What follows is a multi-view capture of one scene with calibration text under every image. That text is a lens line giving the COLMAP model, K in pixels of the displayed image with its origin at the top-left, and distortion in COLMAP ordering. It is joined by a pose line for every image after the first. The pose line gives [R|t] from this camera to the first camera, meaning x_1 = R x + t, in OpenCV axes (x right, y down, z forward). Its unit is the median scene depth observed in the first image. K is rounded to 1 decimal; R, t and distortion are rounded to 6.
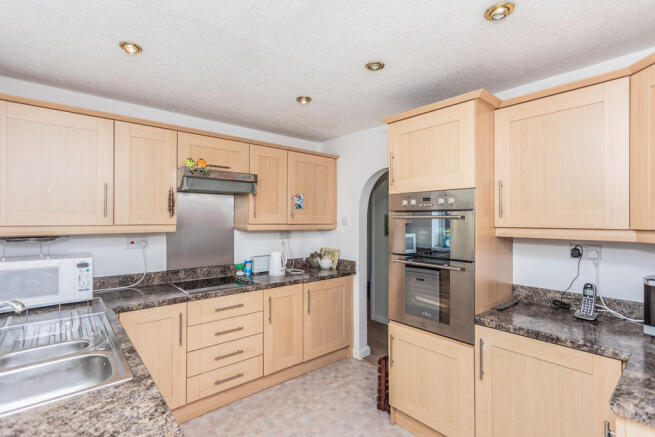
lens RADIAL K [[324.7, 0, 323.4], [0, 324.7, 215.8], [0, 0, 1]] dist [0.006900, 0.002665]
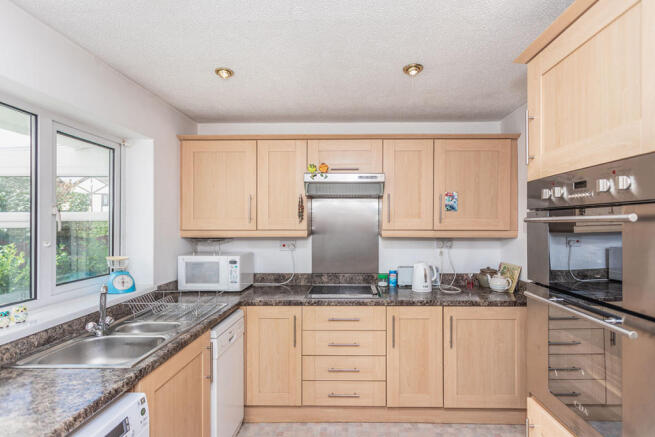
lens RADIAL K [[324.7, 0, 329.5], [0, 324.7, 223.8], [0, 0, 1]] dist [0.006900, 0.002665]
pose [[0.743656, -0.005433, -0.668541, 0.280947], [0.011190, 0.999928, 0.004321, 0.003728], [0.668469, -0.010694, 0.743663, 0.262262]]
